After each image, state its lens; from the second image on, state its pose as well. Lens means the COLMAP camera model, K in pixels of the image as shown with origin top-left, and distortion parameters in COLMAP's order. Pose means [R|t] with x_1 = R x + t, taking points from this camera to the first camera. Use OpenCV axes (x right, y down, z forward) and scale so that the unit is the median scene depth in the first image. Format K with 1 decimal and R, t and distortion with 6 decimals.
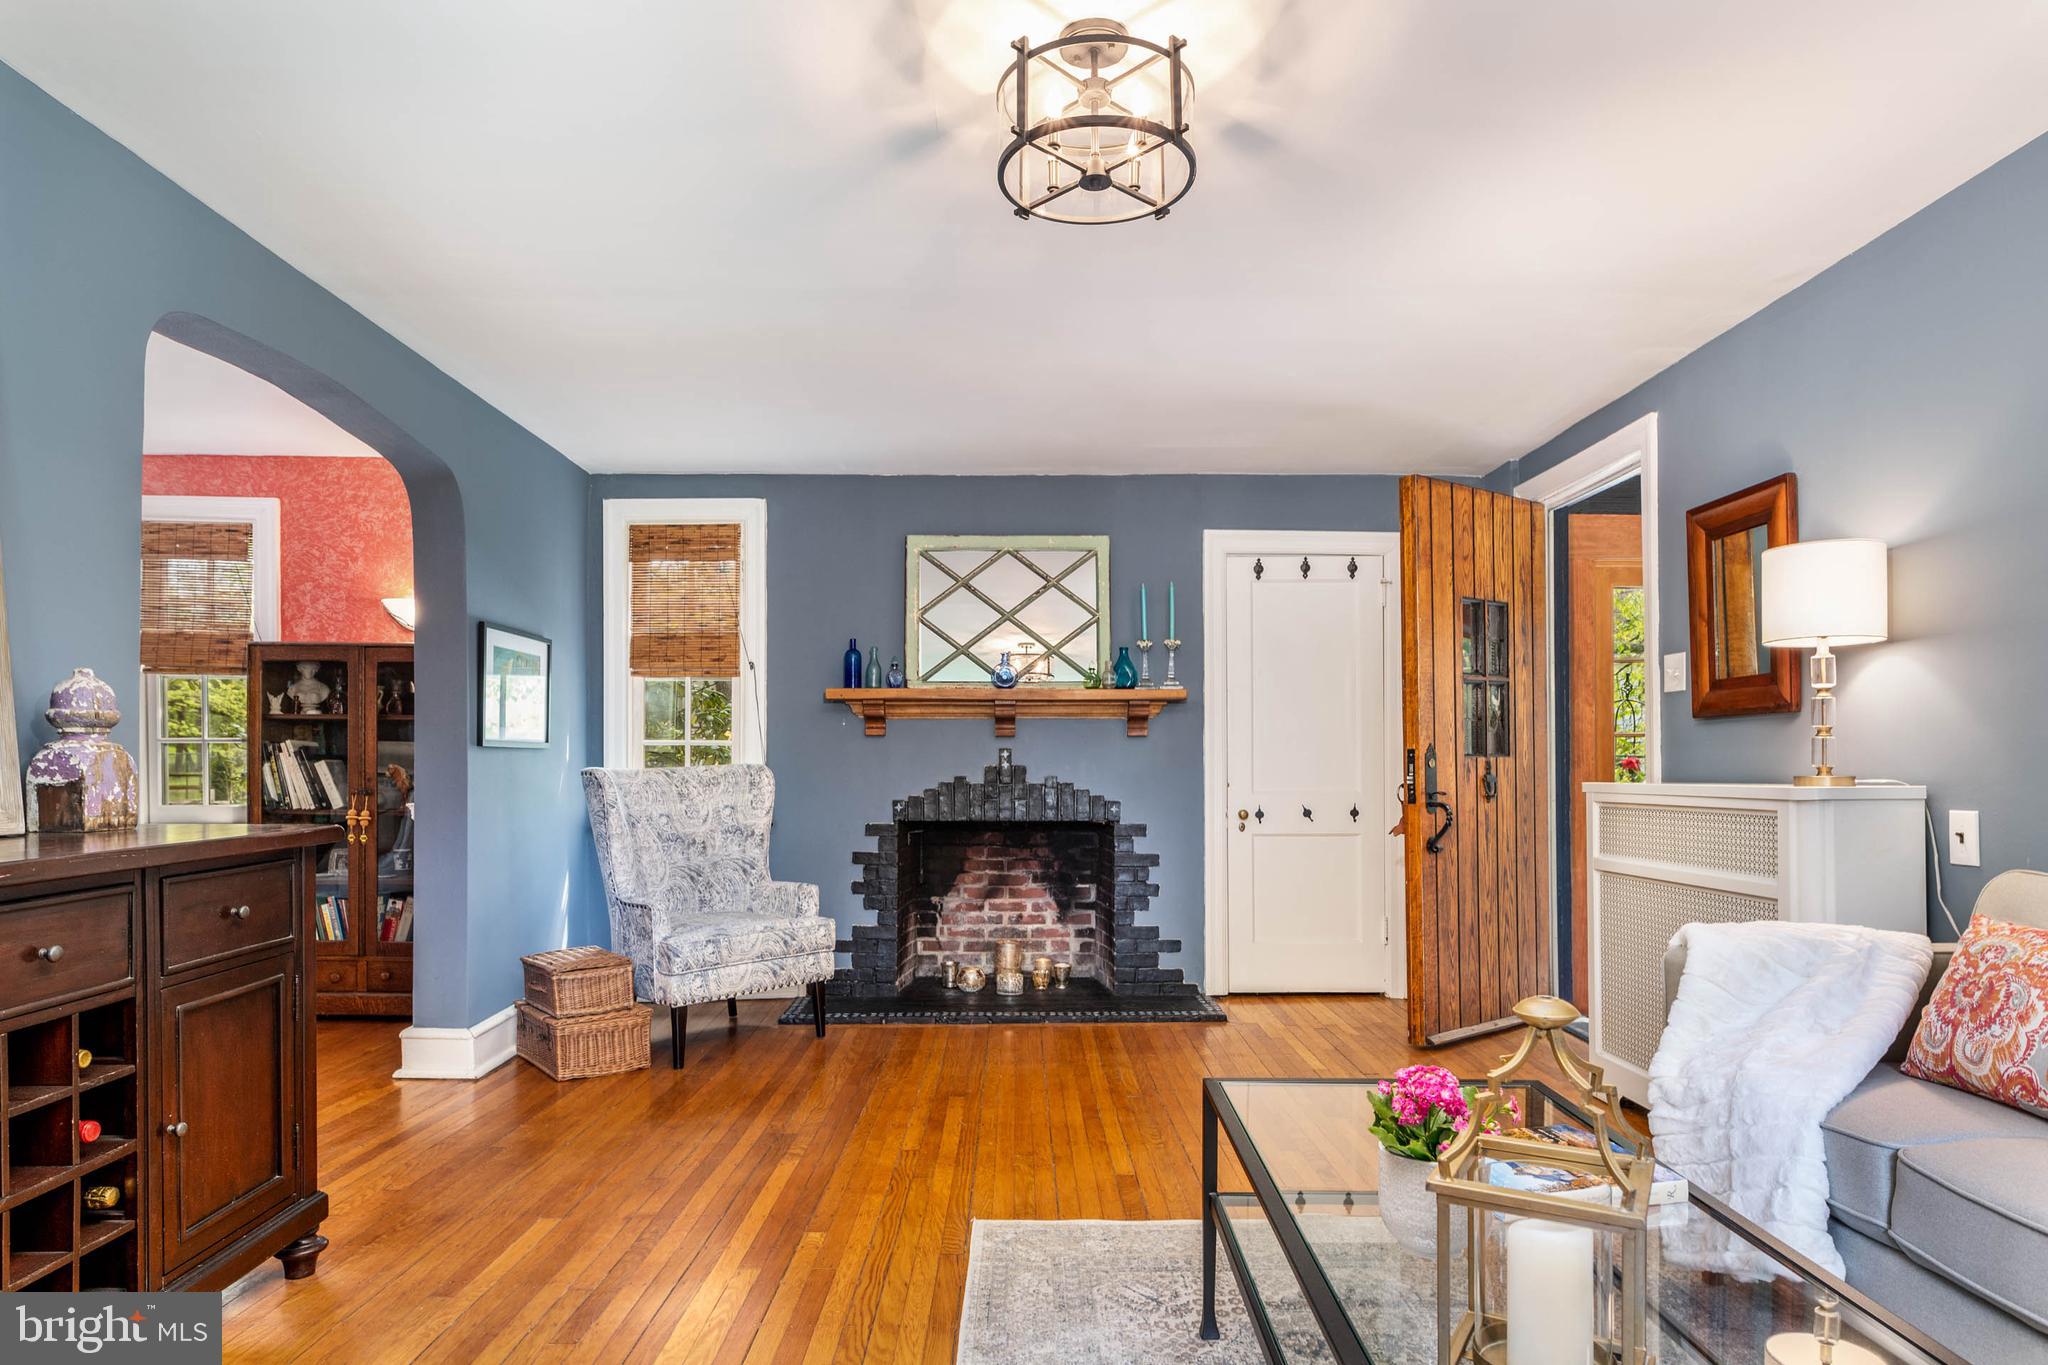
lens RADIAL K [[1176.0, 0, 1008.5], [0, 1176.0, 766.8], [0, 0, 1]] dist [0.034957, 0.001816]
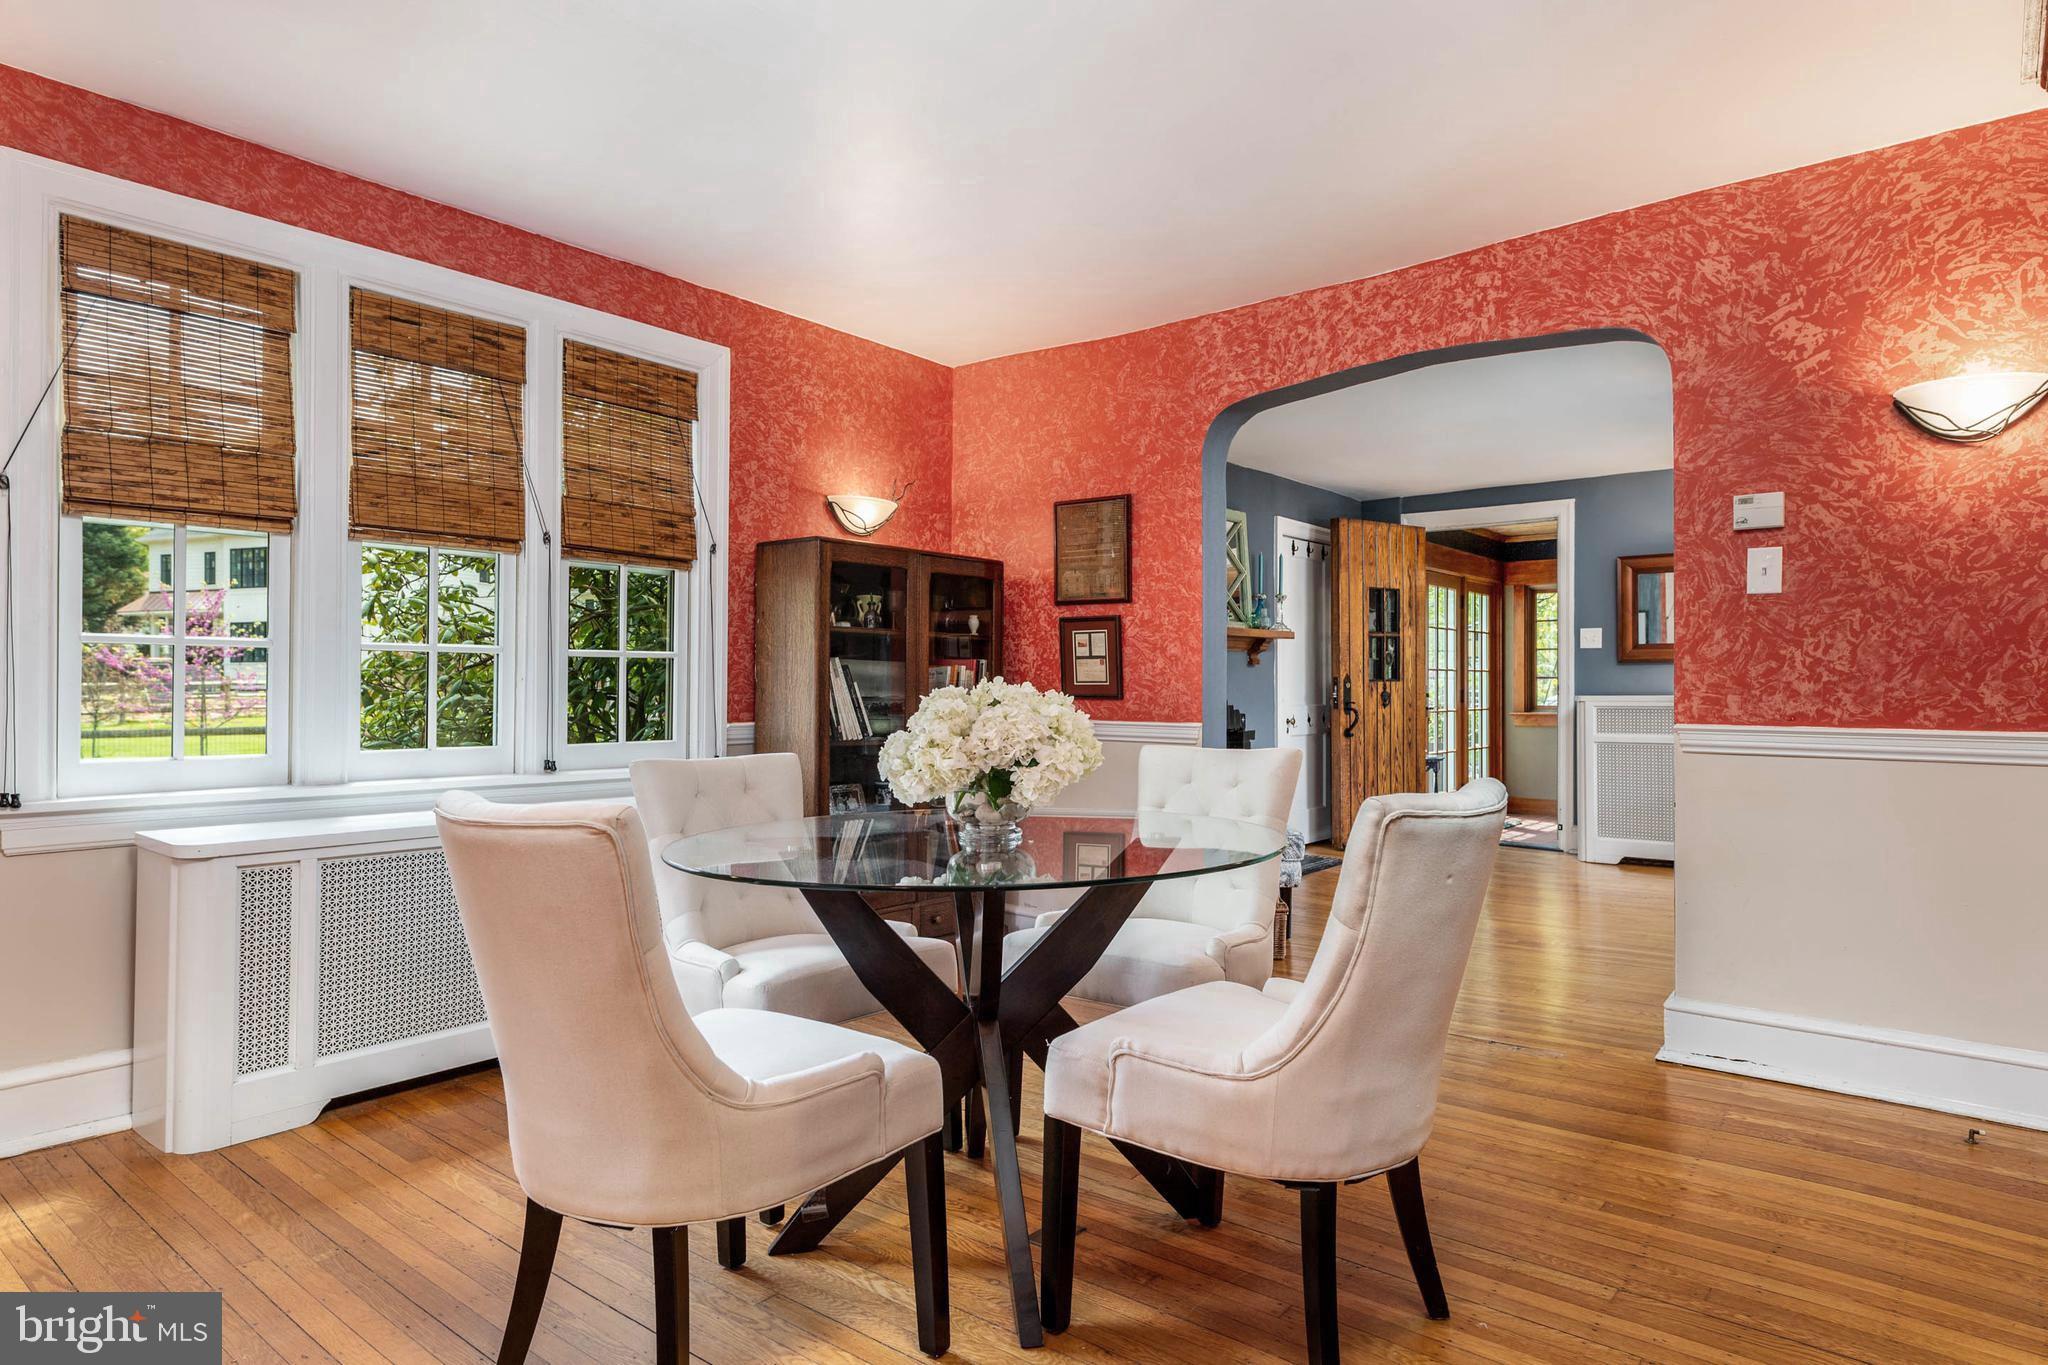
lens RADIAL K [[1176.0, 0, 1025.8], [0, 1176.0, 681.2], [0, 0, 1]] dist [0.034957, 0.001816]
pose [[0.611869, 0.000941, 0.790958, -1.107102], [-0.009520, 0.999936, 0.006175, -0.012055], [-0.790902, -0.011308, 0.611839, 0.364224]]
